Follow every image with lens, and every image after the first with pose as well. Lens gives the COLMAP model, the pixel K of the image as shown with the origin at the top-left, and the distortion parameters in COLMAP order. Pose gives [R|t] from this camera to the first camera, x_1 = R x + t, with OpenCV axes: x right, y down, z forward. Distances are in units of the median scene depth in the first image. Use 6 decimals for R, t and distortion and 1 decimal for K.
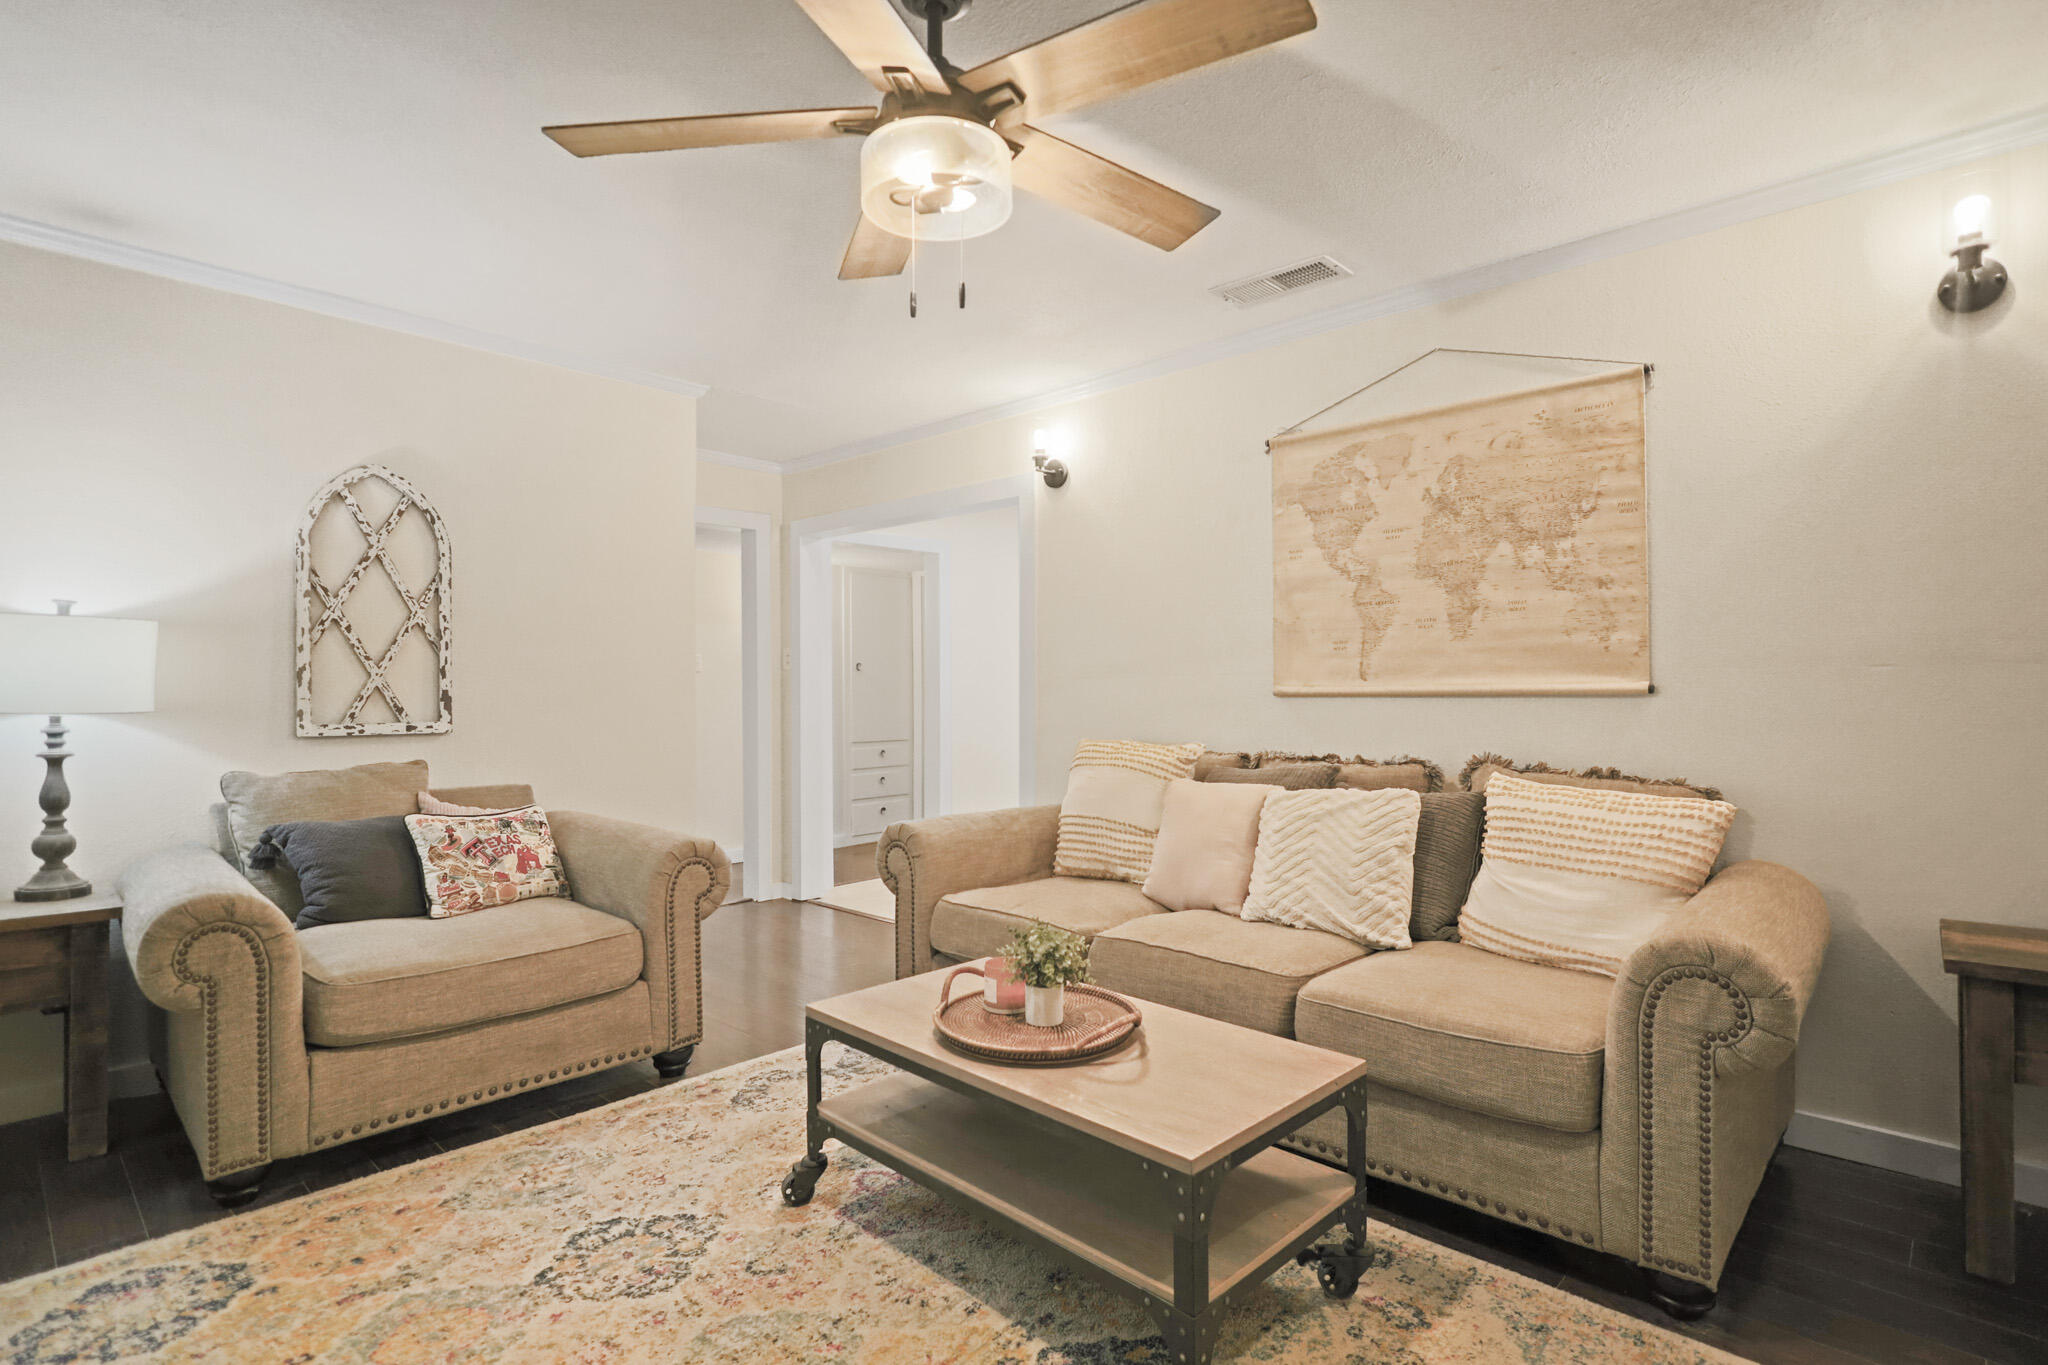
lens RADIAL K [[996.6, 0, 1021.3], [0, 996.6, 695.8], [0, 0, 1]] dist [-0.001485, 0.006197]
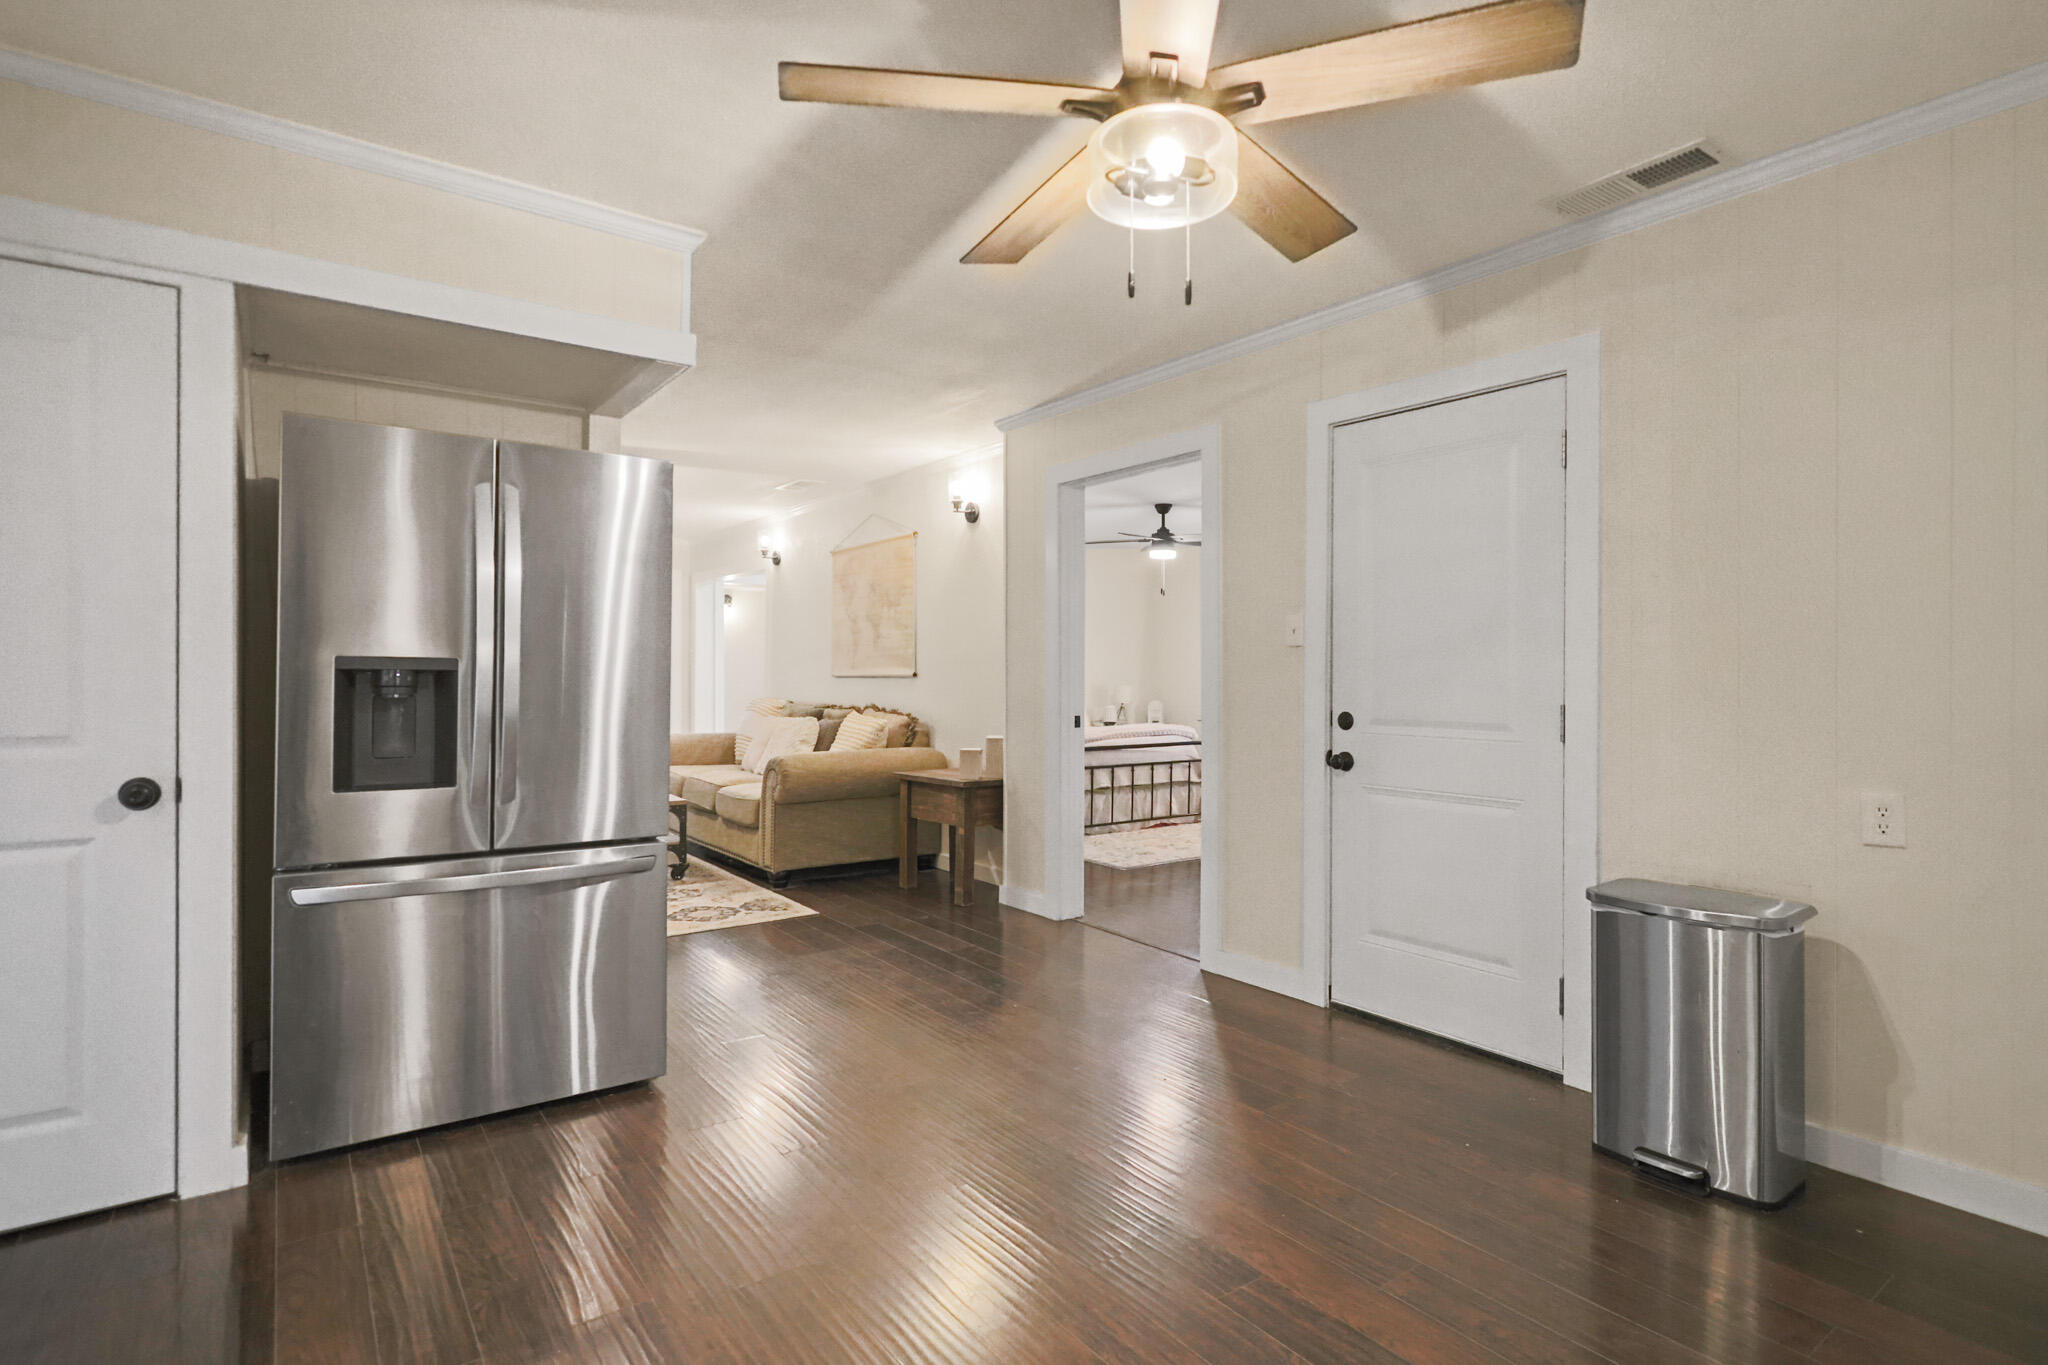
lens RADIAL K [[976.7, 0, 1006.9], [0, 976.7, 677.6], [0, 0, 1]] dist [0.003915, 0.000427]
pose [[0.984301, 0.003467, -0.176465, 1.179377], [-0.003763, 0.999992, -0.001344, 0.002976], [0.176459, 0.001987, 0.984306, -1.103760]]
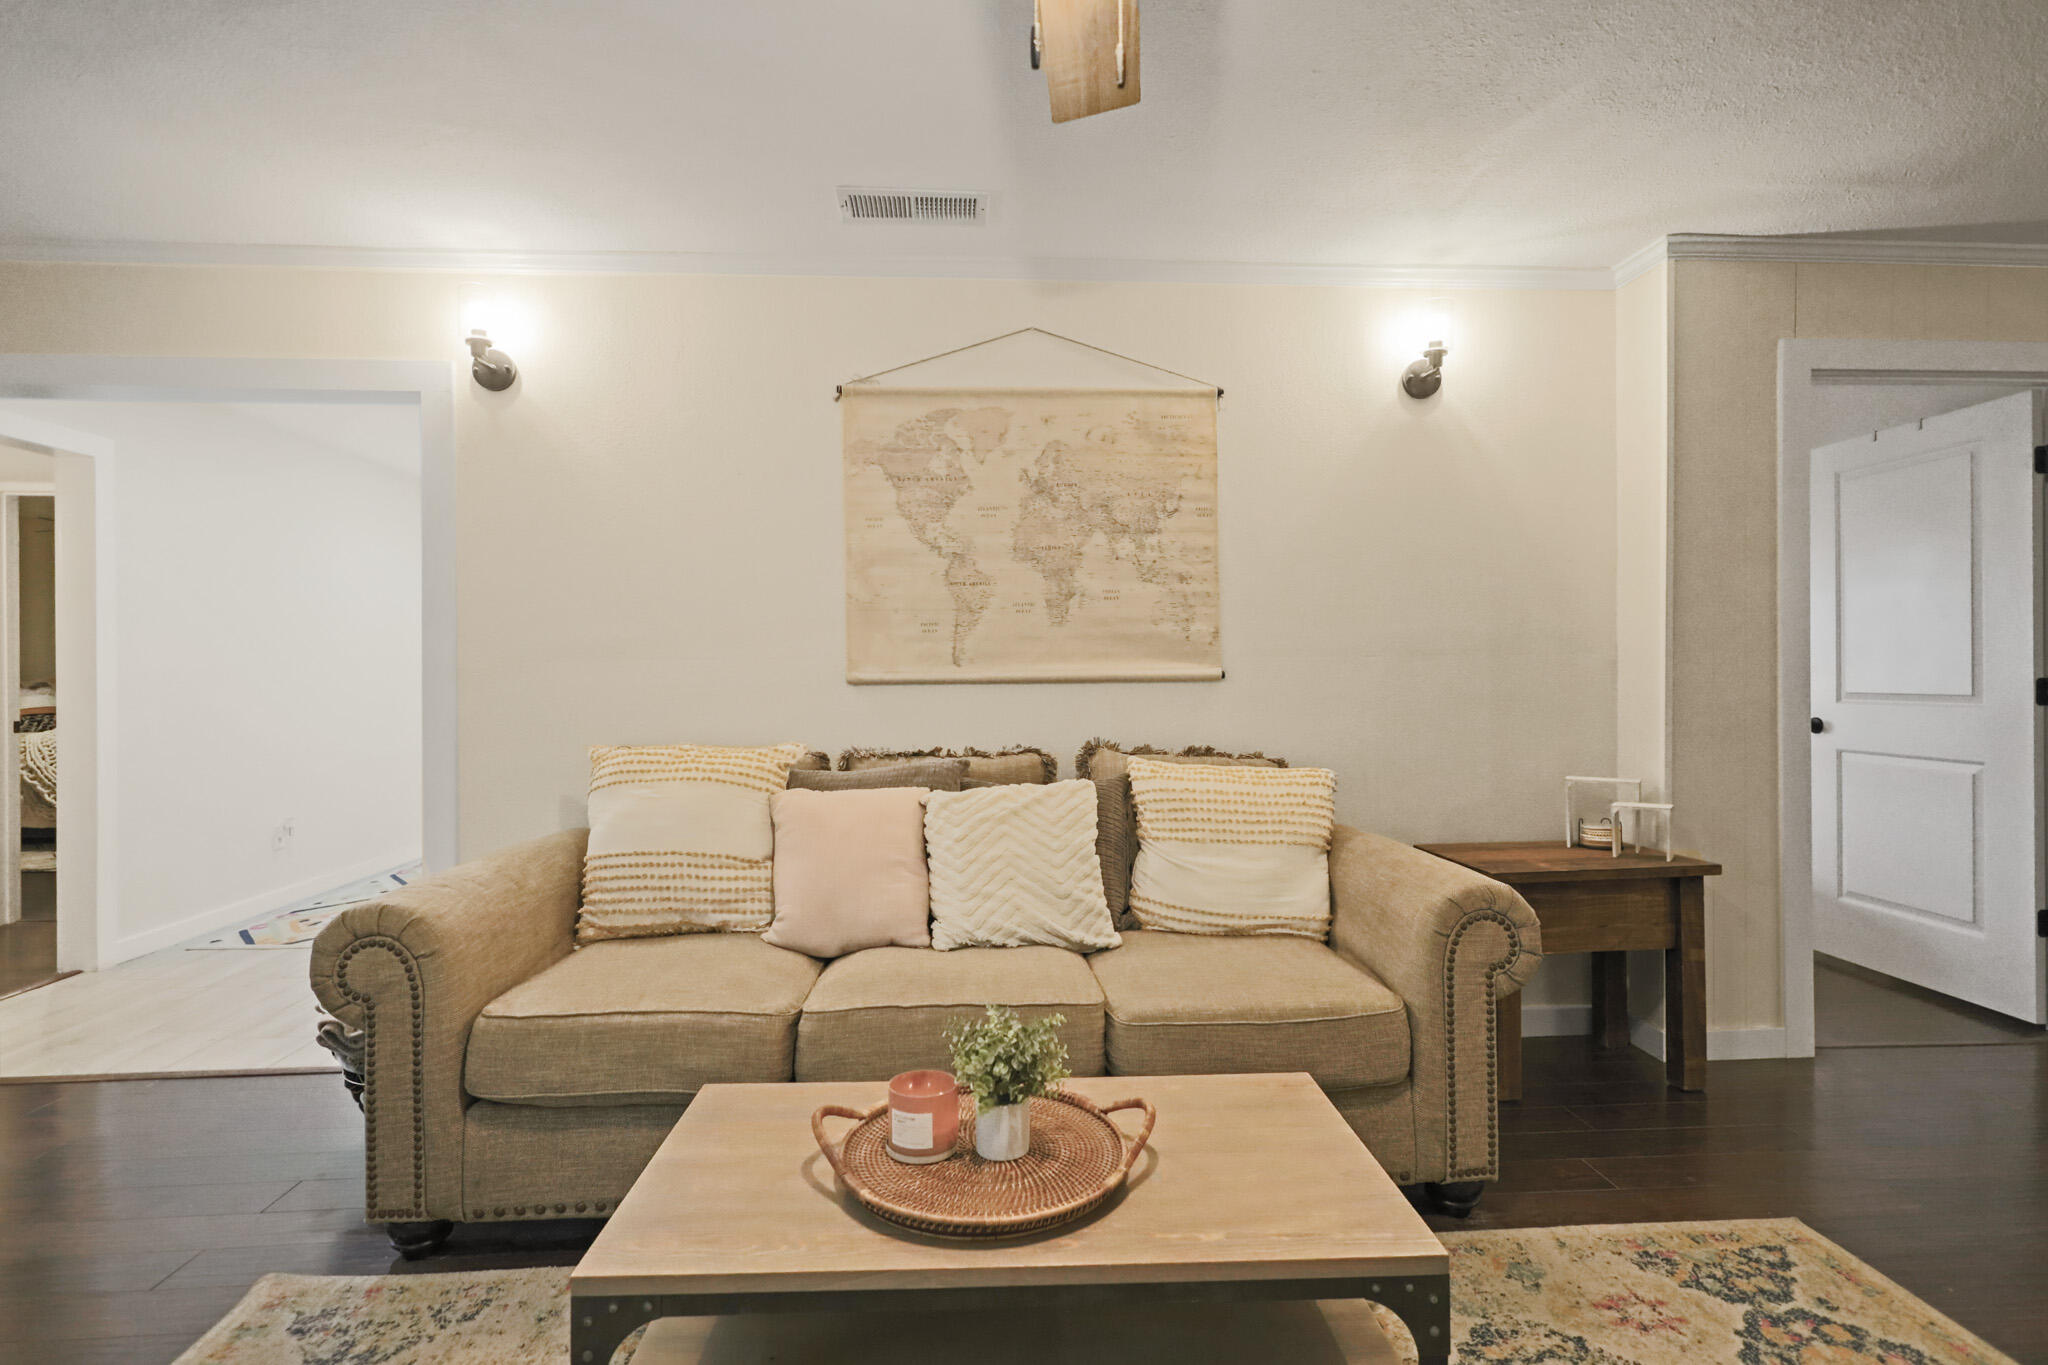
lens RADIAL K [[1014.1, 0, 1022.7], [0, 1014.1, 678.6], [0, 0, 1]] dist [0.003358, 0.000332]
pose [[0.683270, -0.004976, 0.730148, -0.351836], [0.008908, 0.999959, -0.001521, -0.002433], [-0.730111, 0.007543, 0.683287, 0.361380]]
